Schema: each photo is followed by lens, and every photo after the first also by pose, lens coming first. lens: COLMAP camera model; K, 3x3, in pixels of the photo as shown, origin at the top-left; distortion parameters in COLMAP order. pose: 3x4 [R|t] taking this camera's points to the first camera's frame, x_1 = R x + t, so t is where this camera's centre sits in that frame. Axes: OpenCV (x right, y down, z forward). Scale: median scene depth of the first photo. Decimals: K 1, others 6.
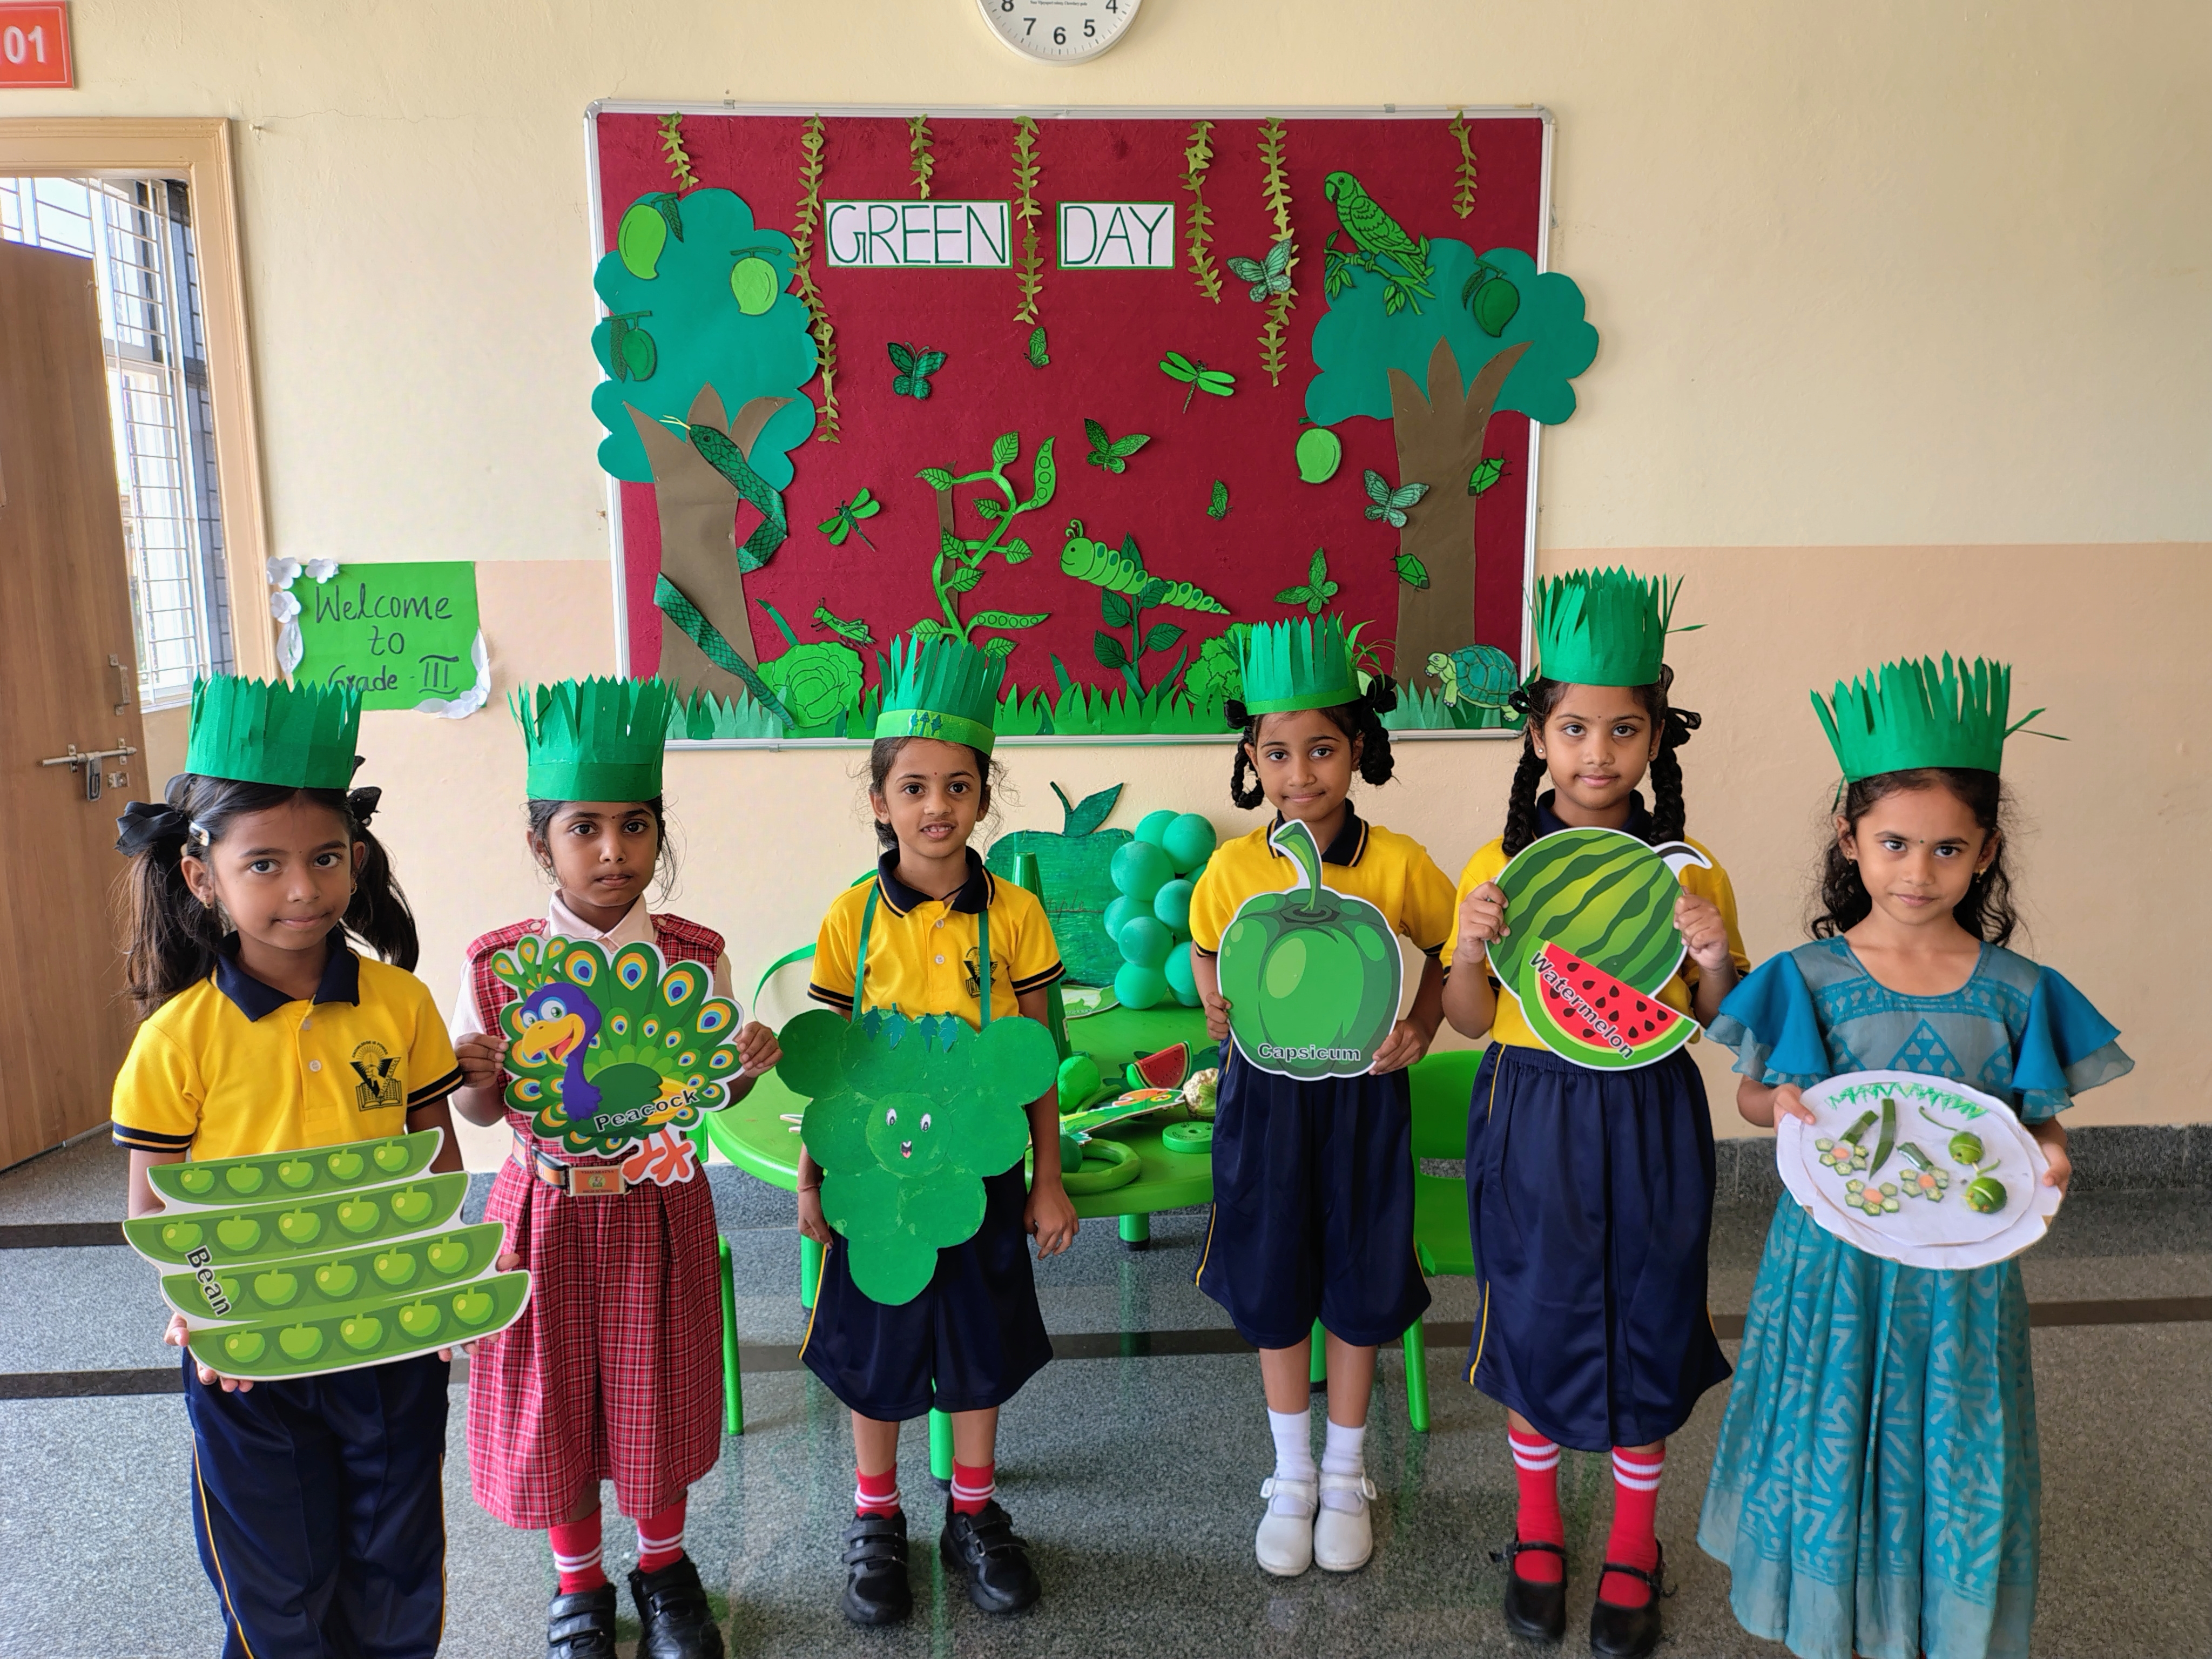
lens RADIAL K [[1795.0, 0, 1132.2], [0, 1795.0, 819.9], [0, 0, 1]] dist [0.136159, -0.283619]
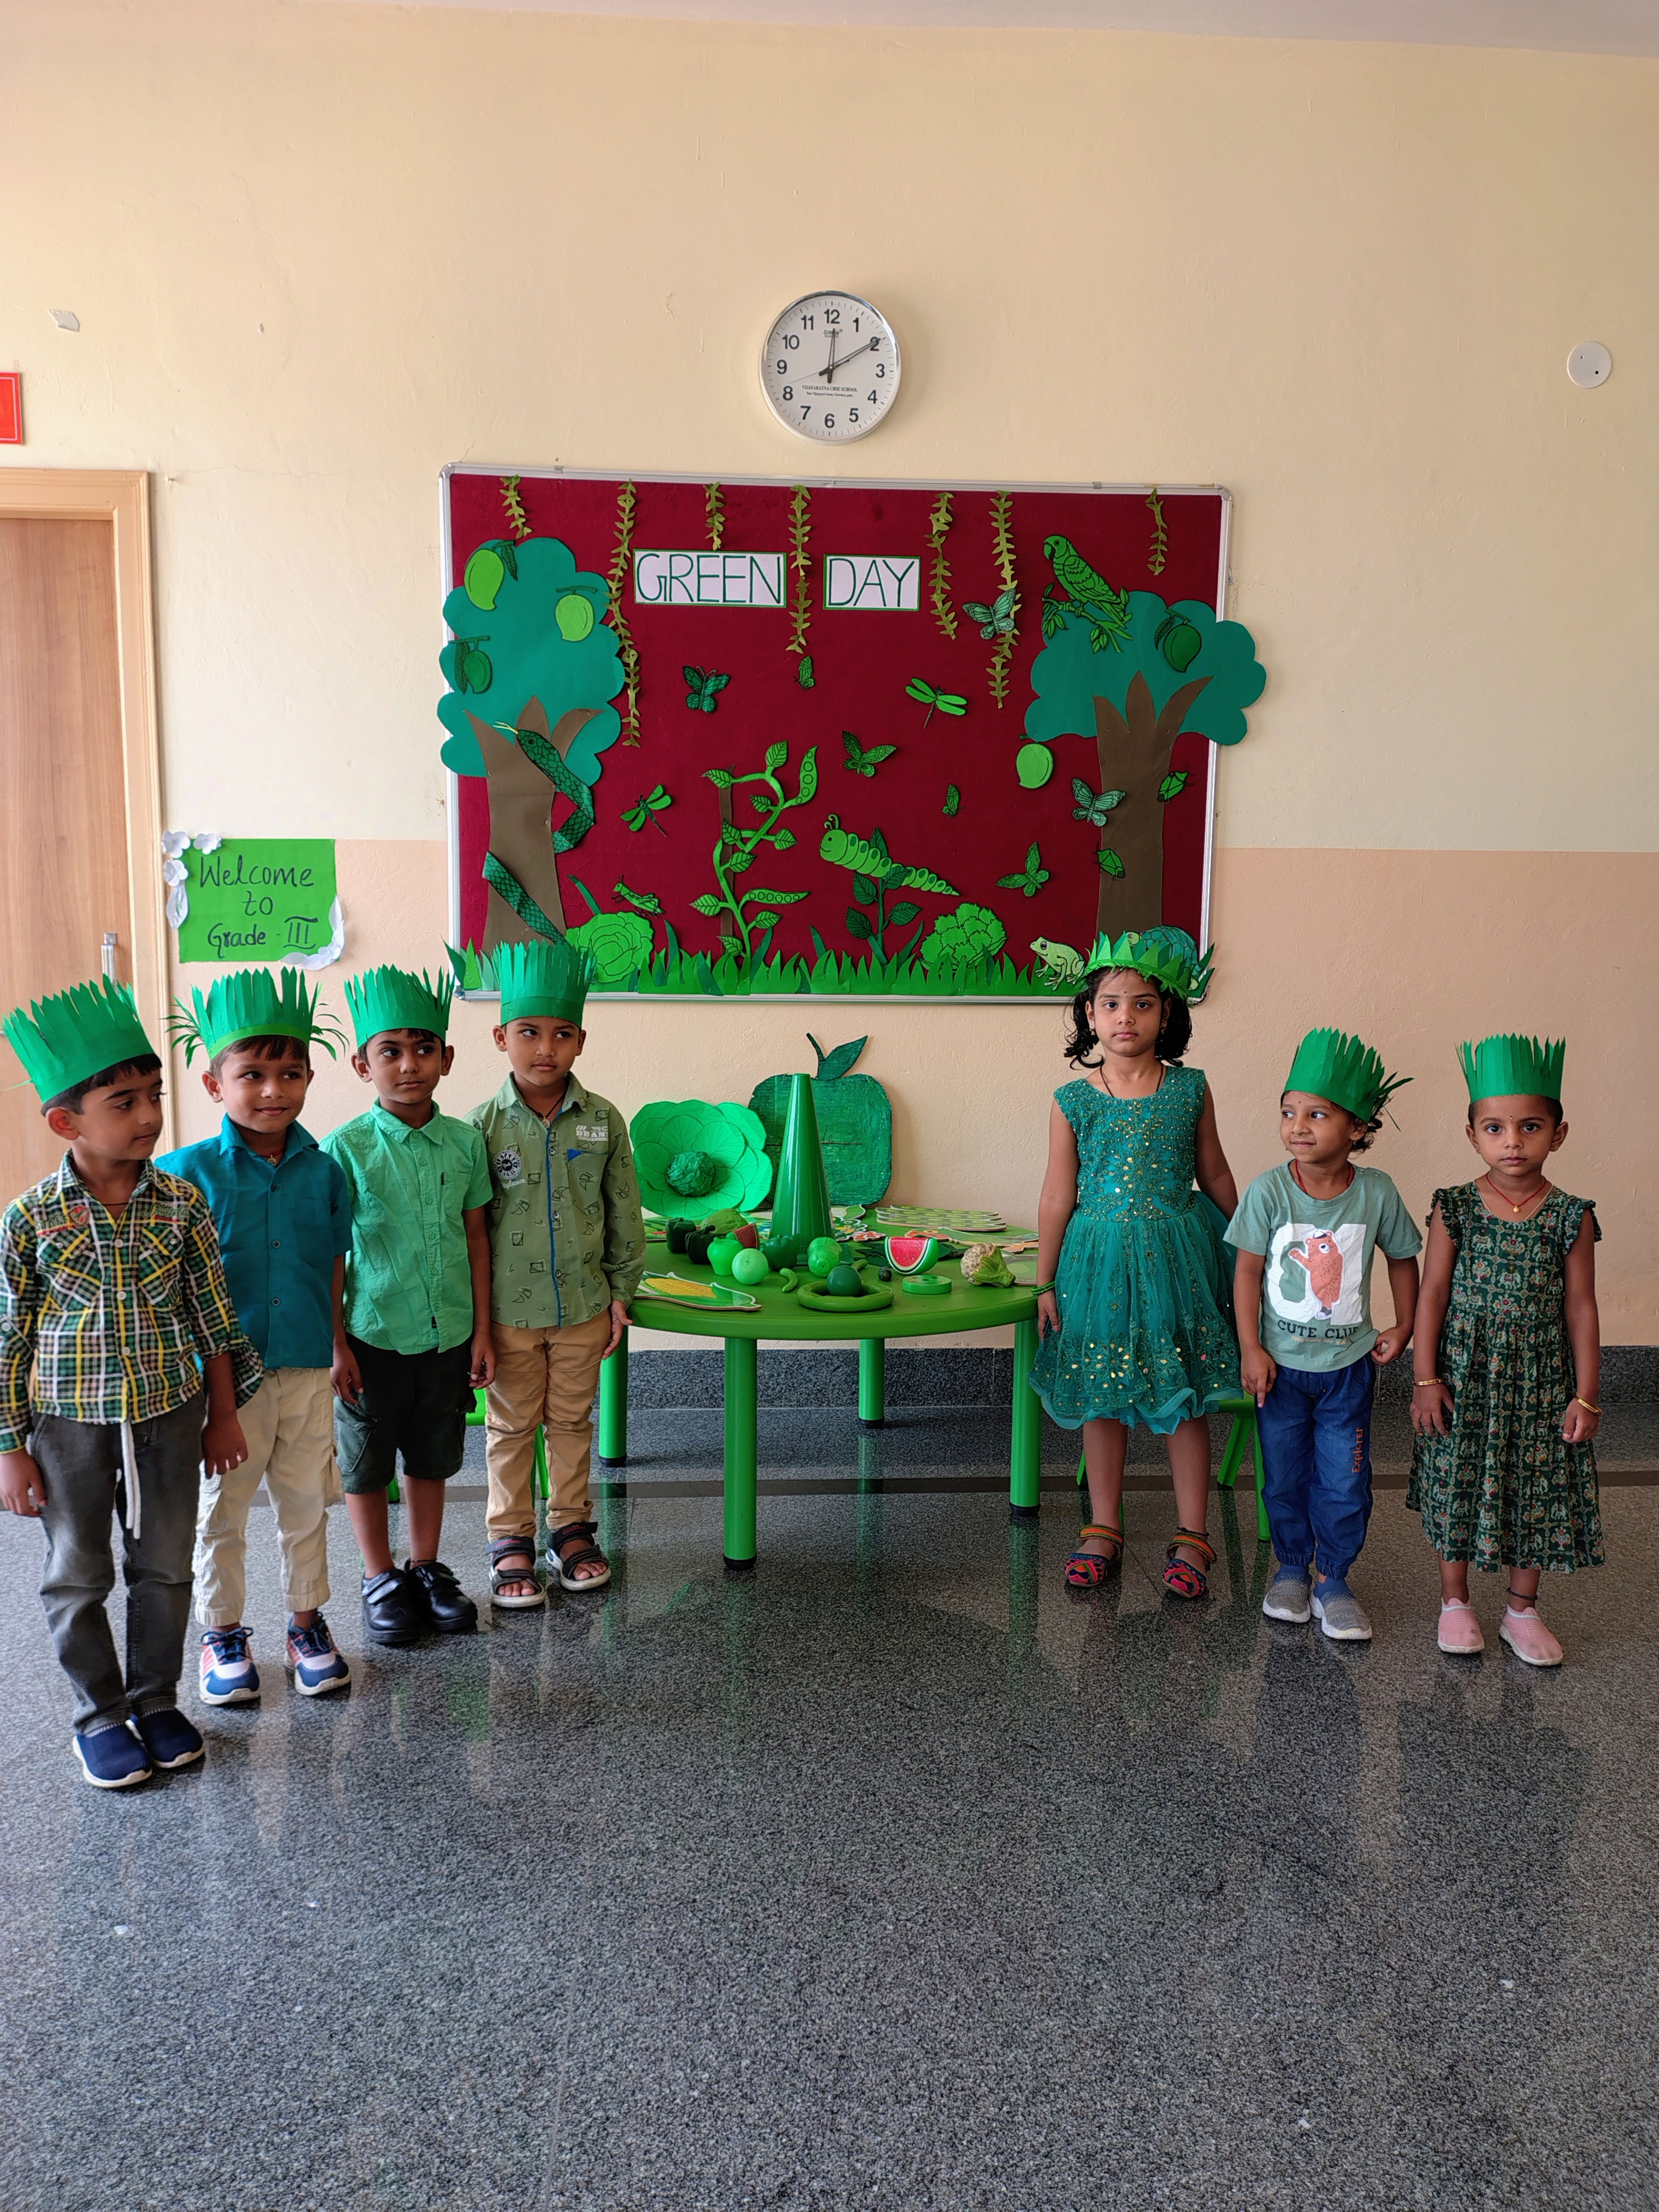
lens RADIAL K [[1786.7, 0, 837.1], [0, 1786.7, 1095.2], [0, 0, 1]] dist [0.128992, -0.235391]
pose [[0.999710, 0.016937, 0.017135, -0.046709], [-0.016152, 0.998858, -0.044965, 0.076099], [-0.017877, 0.044675, 0.998842, -0.192464]]
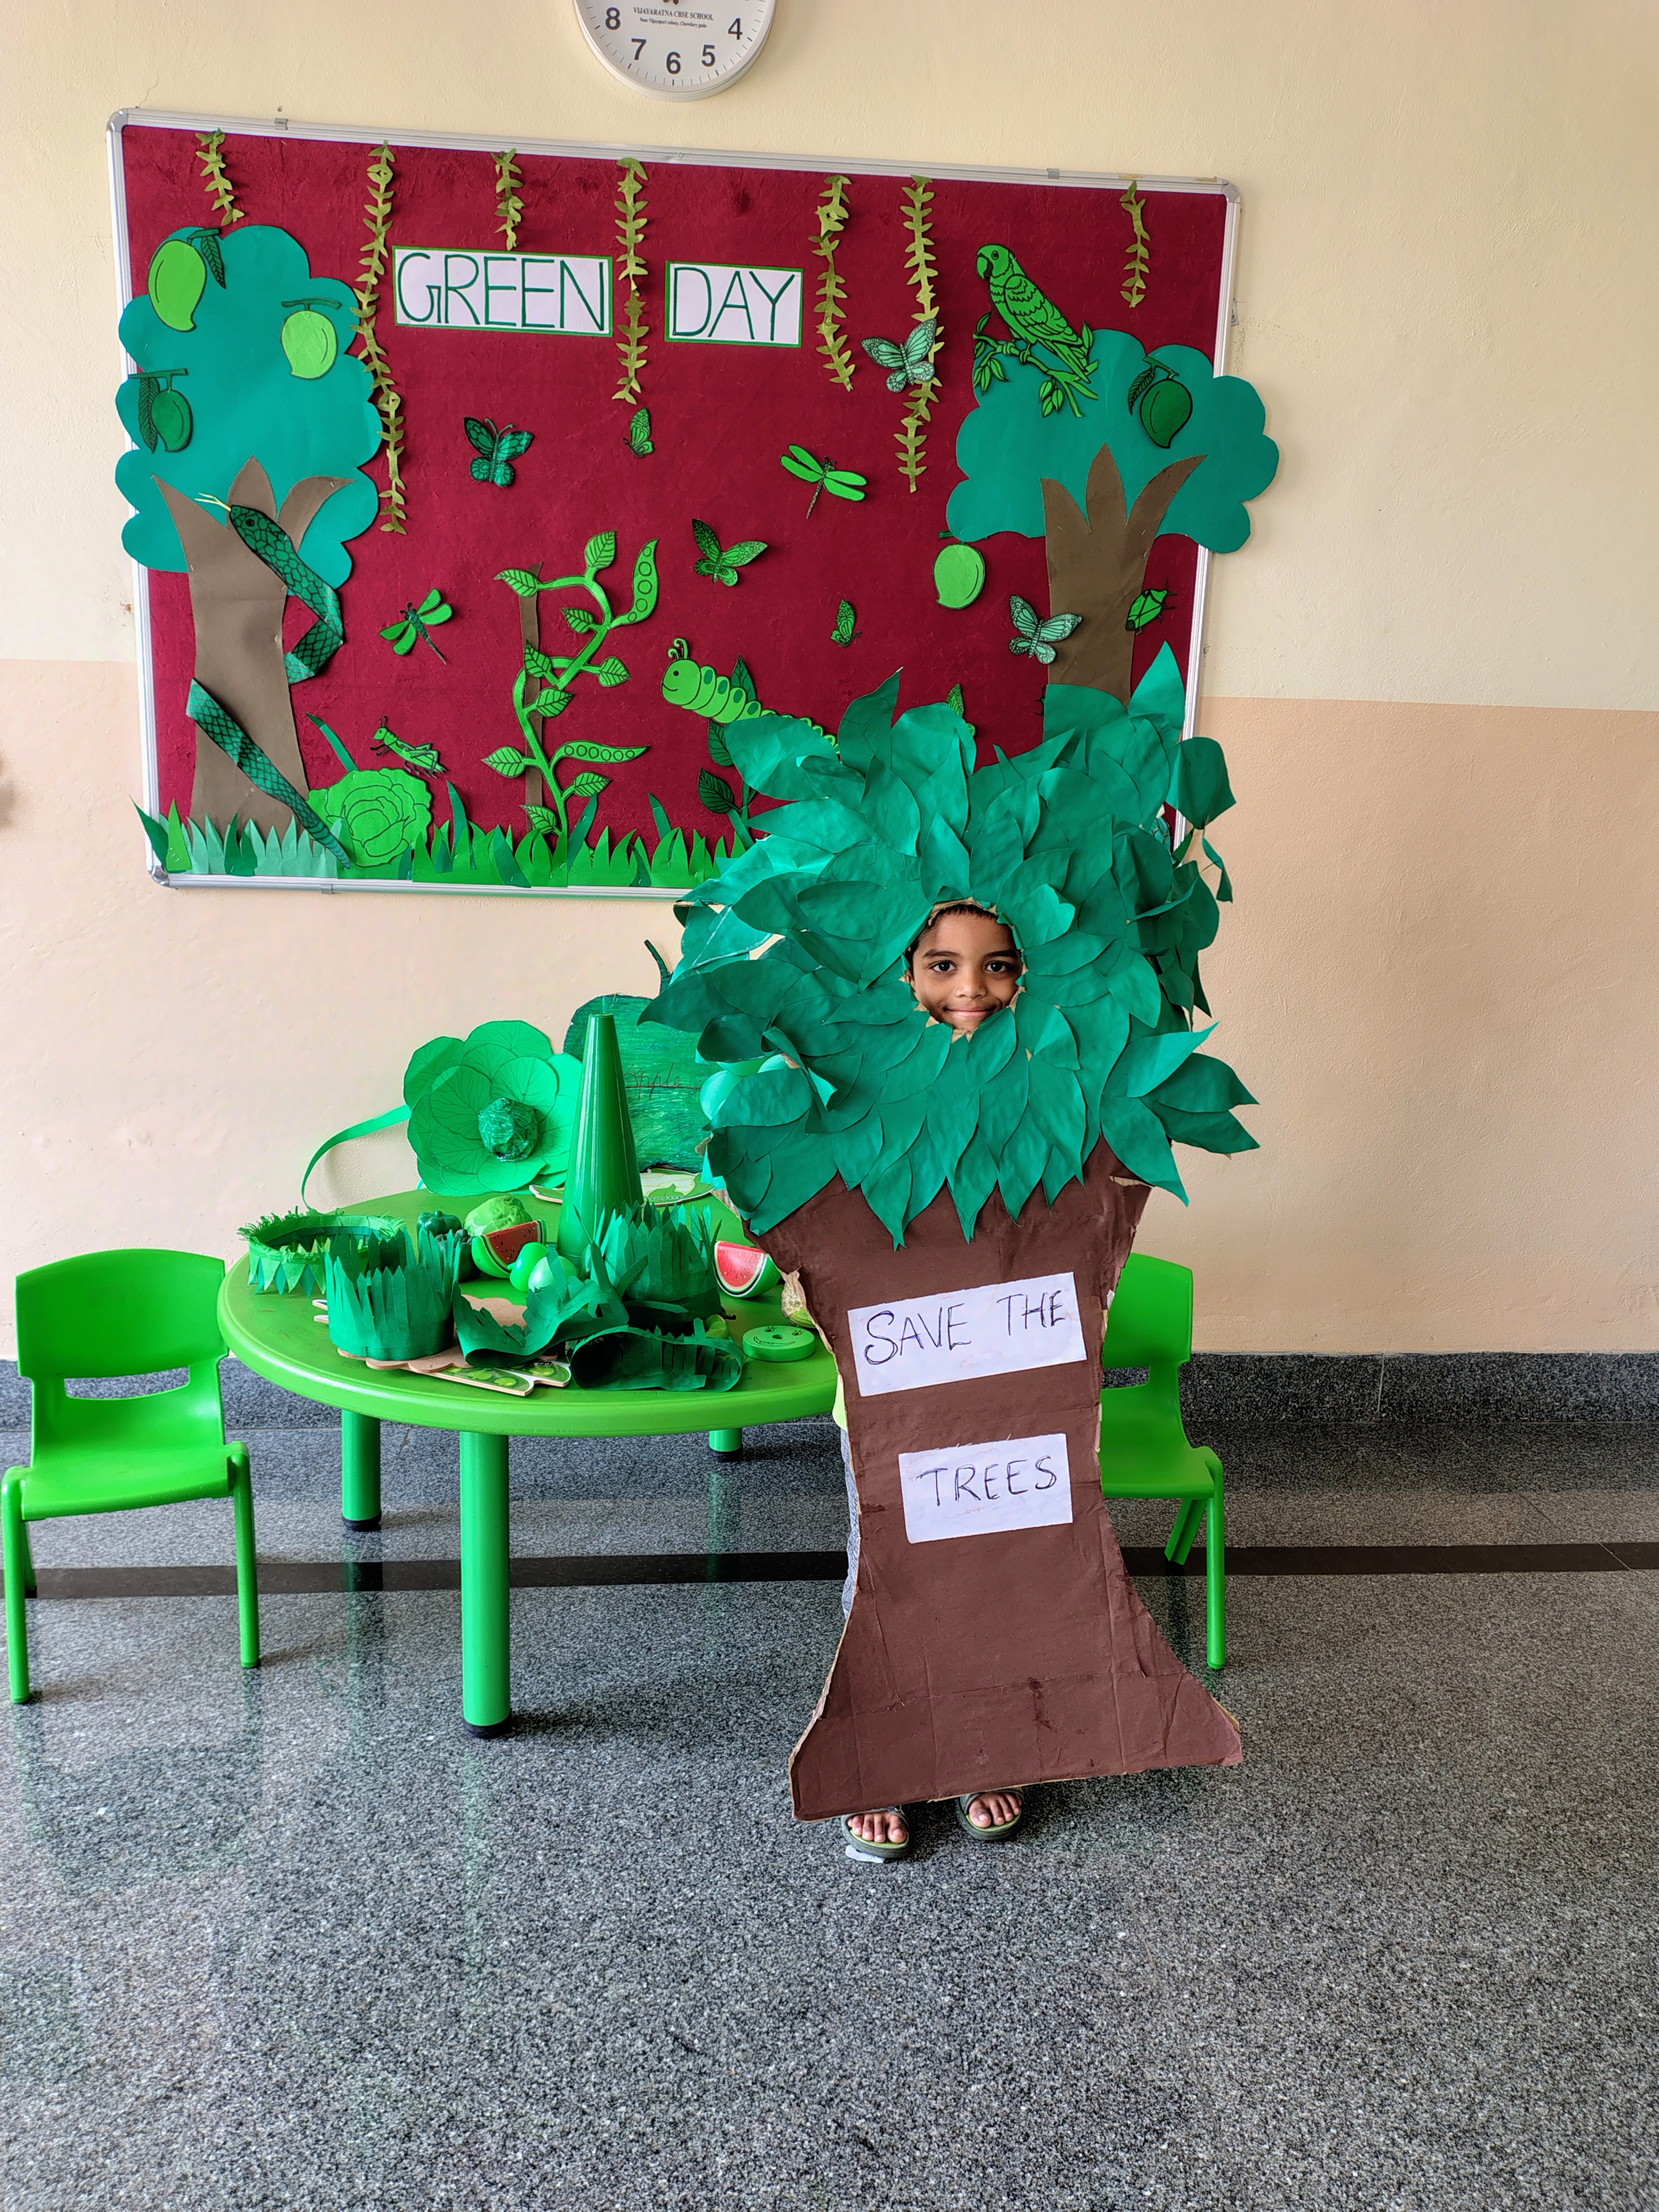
lens RADIAL K [[1794.2, 0, 852.5], [0, 1794.2, 1119.8], [0, 0, 1]] dist [0.143139, -0.318327]
pose [[0.998451, 0.029908, 0.046920, 0.018317], [-0.032574, 0.997836, 0.057121, 0.013646], [-0.045110, -0.058561, 0.997264, 0.109060]]
